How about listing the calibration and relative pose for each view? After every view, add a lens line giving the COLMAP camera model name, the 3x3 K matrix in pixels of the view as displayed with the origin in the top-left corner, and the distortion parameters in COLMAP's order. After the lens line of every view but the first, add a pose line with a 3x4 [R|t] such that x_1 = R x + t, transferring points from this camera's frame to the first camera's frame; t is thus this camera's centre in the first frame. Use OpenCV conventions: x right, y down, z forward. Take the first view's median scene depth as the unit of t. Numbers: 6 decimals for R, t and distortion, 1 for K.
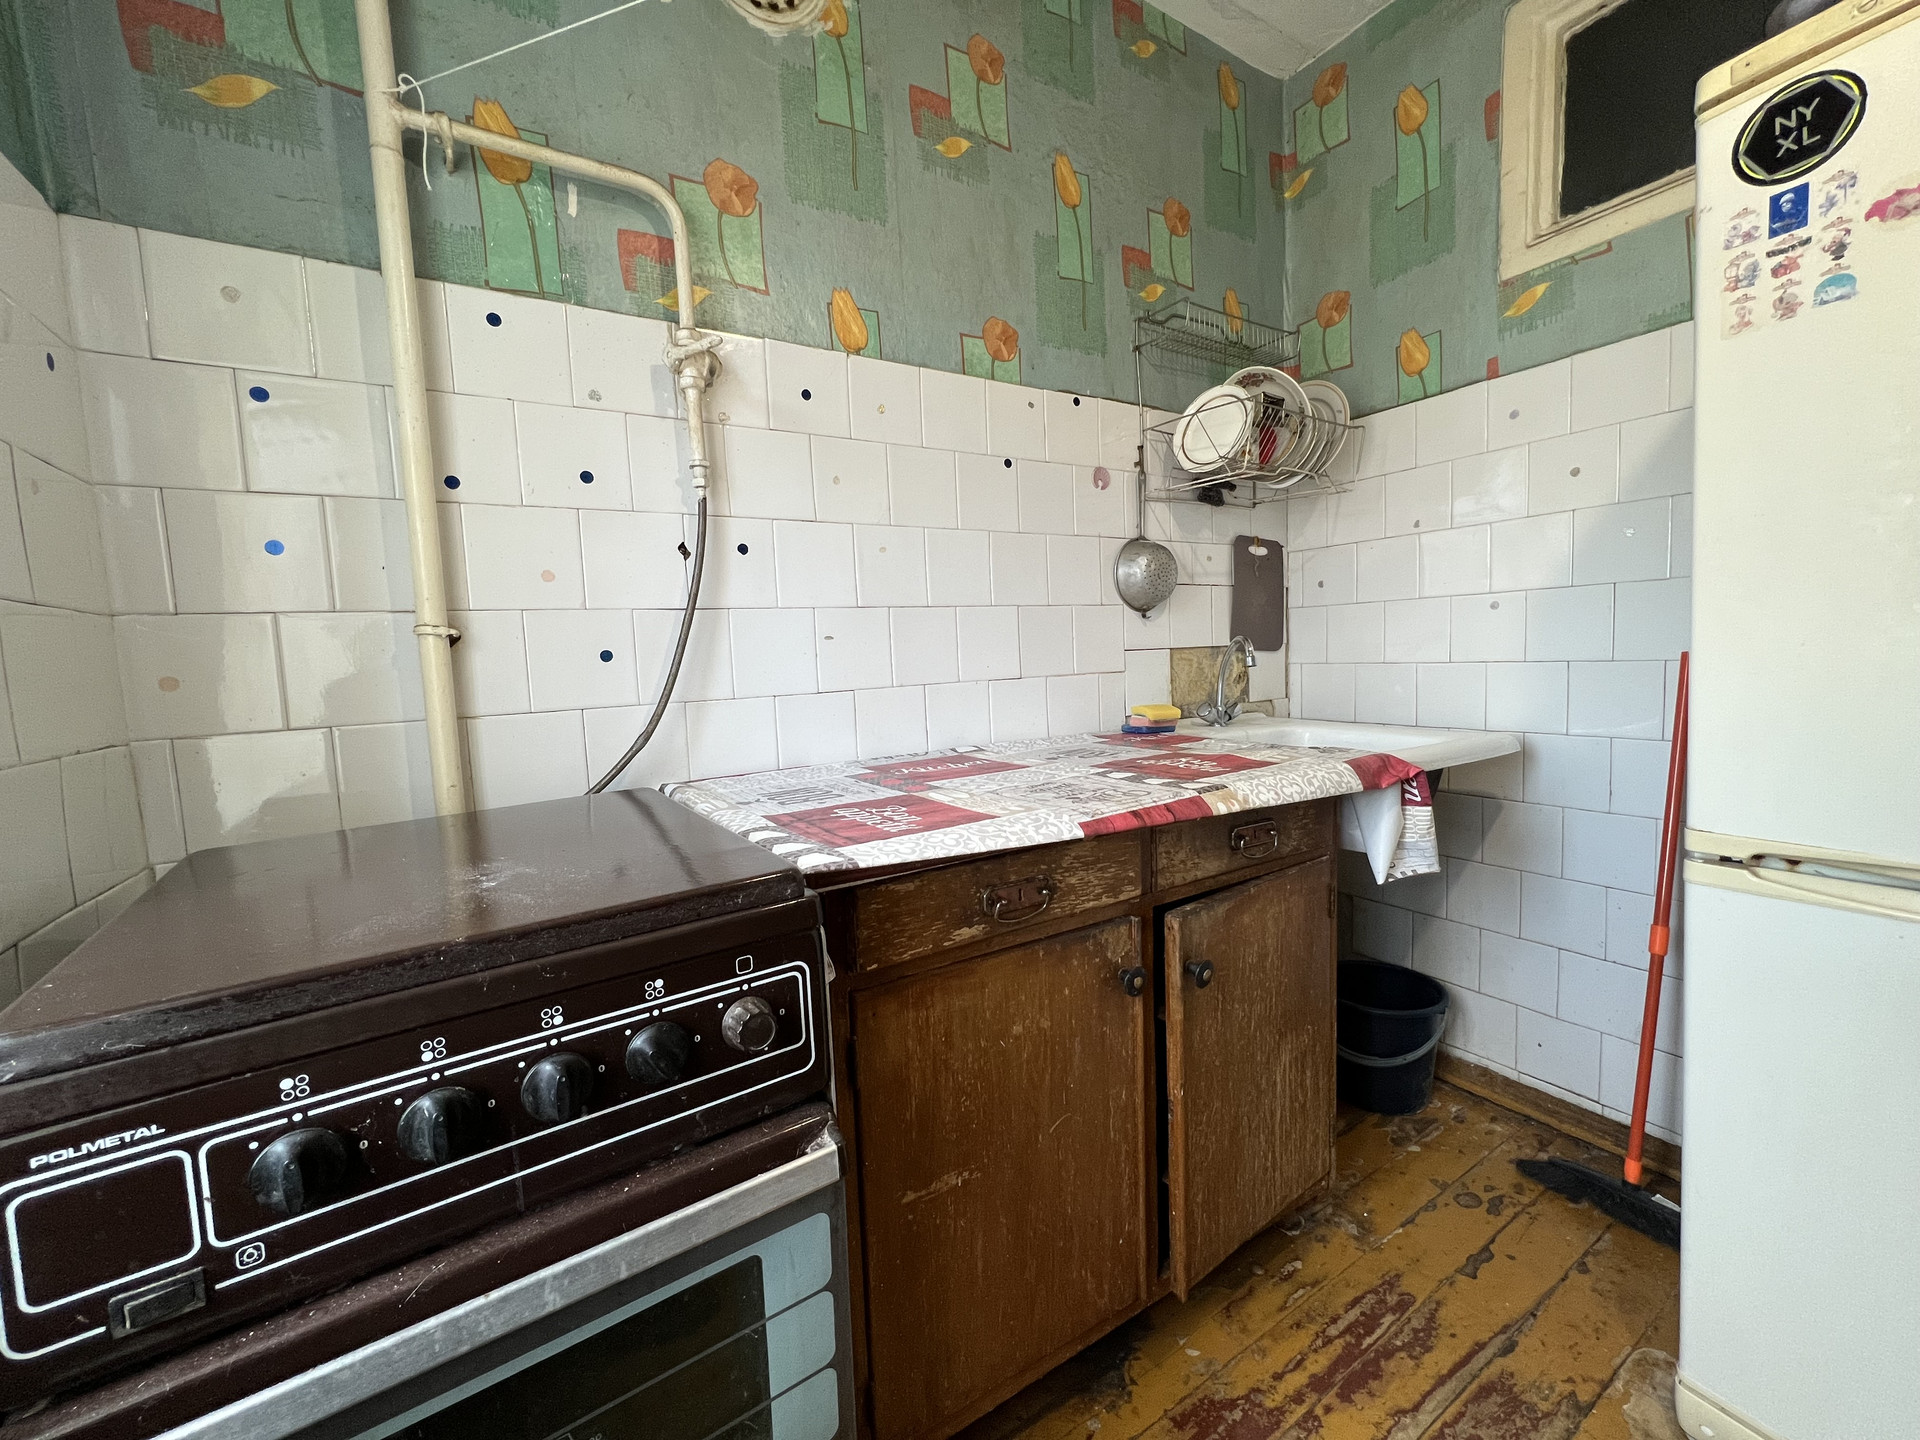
lens RADIAL K [[769.6, 0, 956.9], [0, 769.6, 712.7], [0, 0, 1]] dist [-0.002535, 0.000447]
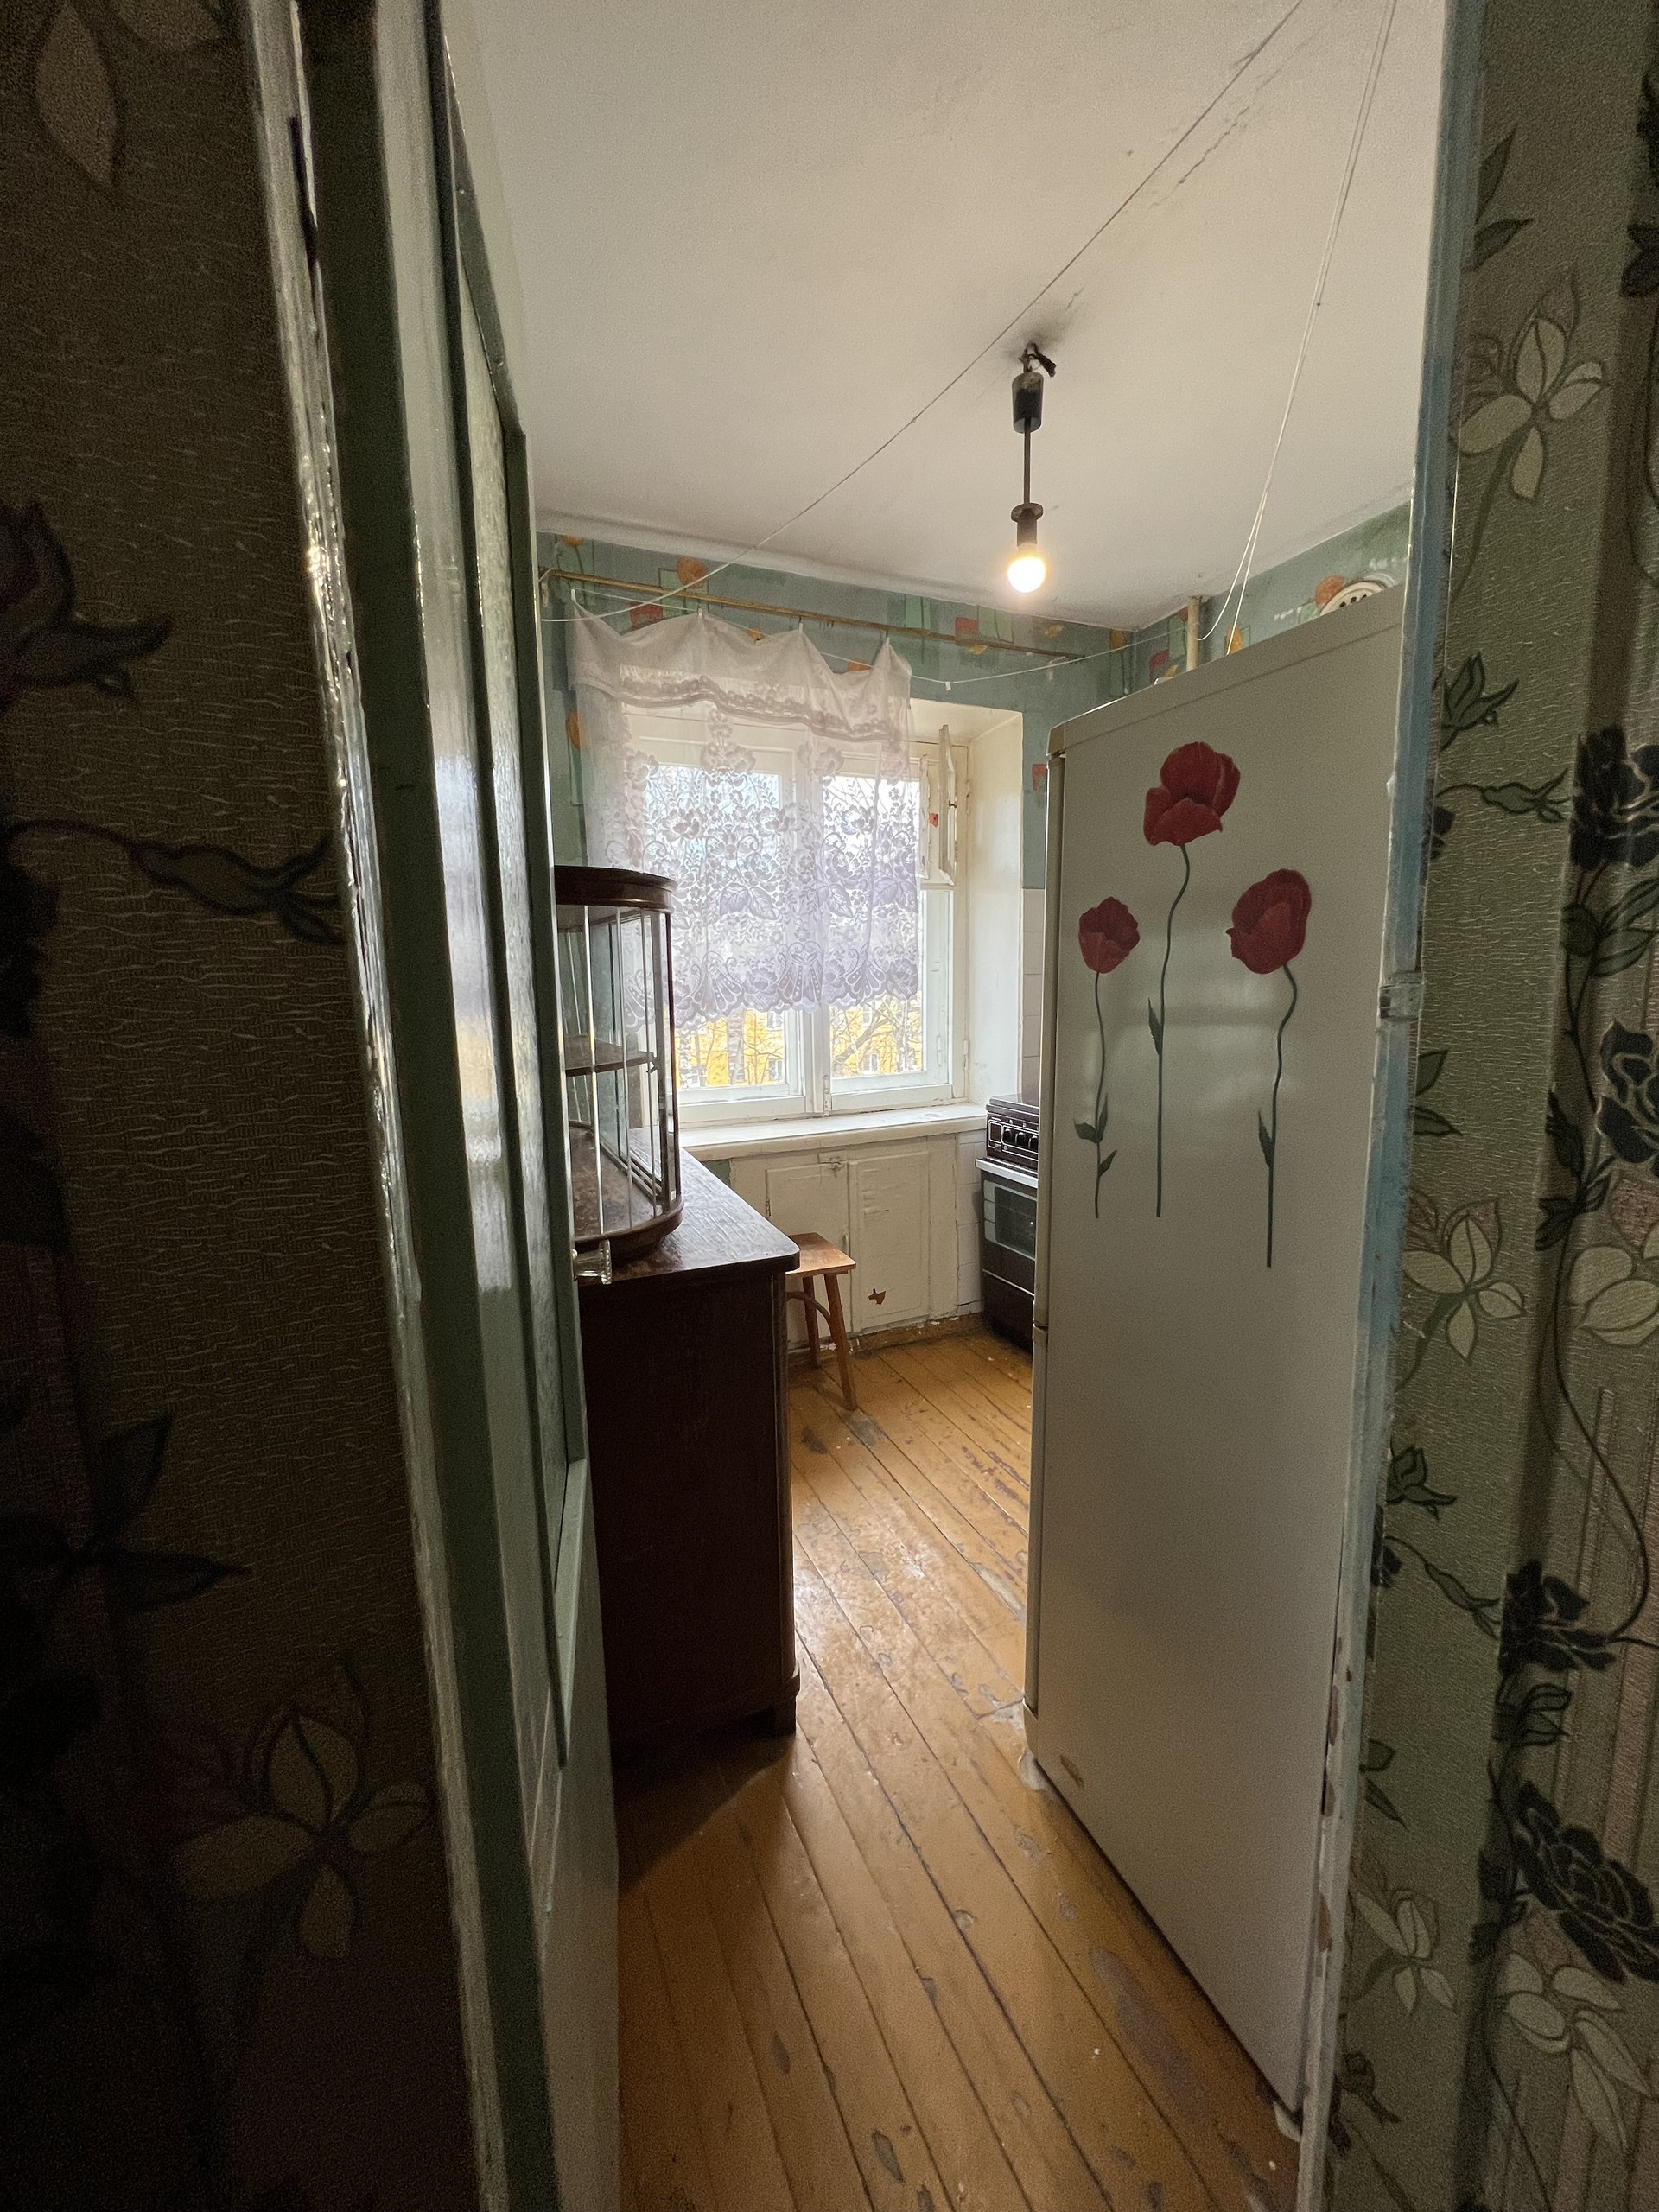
lens RADIAL K [[886.6, 0, 837.7], [0, 886.6, 1102.9], [0, 0, 1]] dist [-0.002535, 0.000447]
pose [[-0.147339, 0.205040, -0.967600, 2.363722], [-0.050028, 0.975480, 0.214328, -0.409888], [0.987820, 0.079986, -0.133468, 0.265069]]
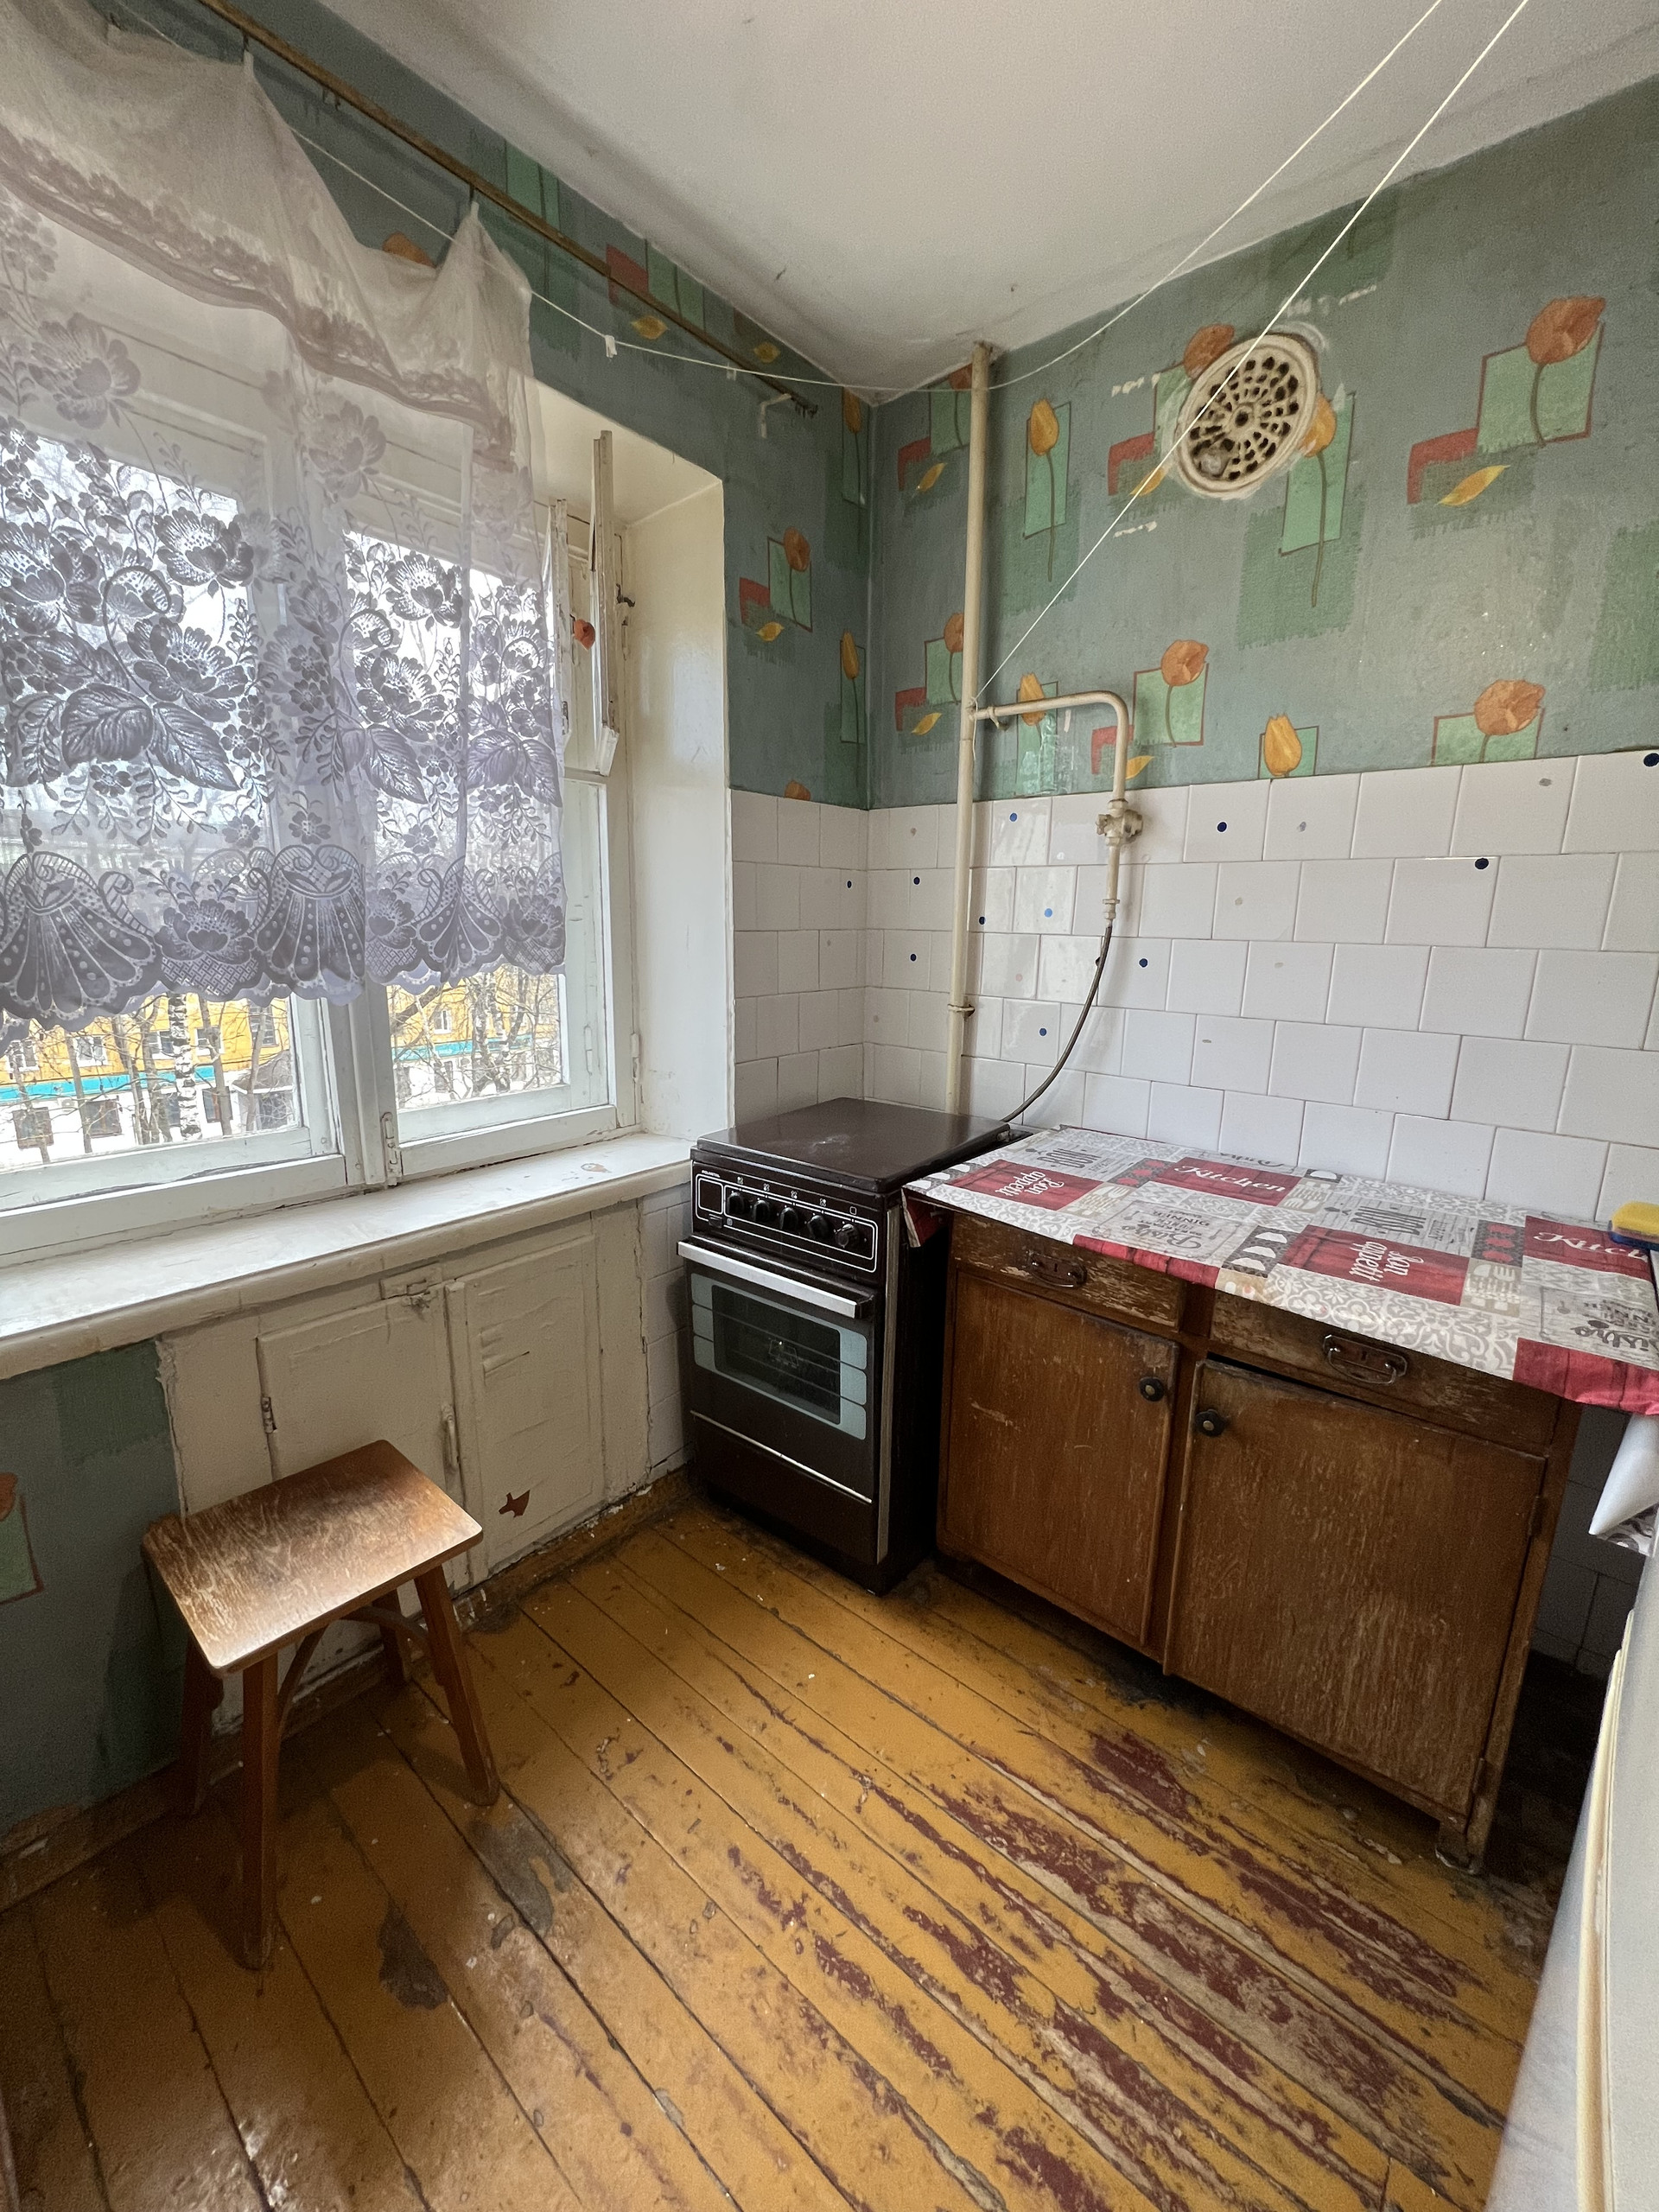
lens RADIAL K [[886.6, 0, 837.7], [0, 886.6, 1102.9], [0, 0, 1]] dist [-0.002535, 0.000447]
pose [[0.300432, 0.249041, -0.920717, 1.157144], [-0.105186, 0.968074, 0.227528, -0.320170], [0.947985, 0.028490, 0.317036, 0.081399]]
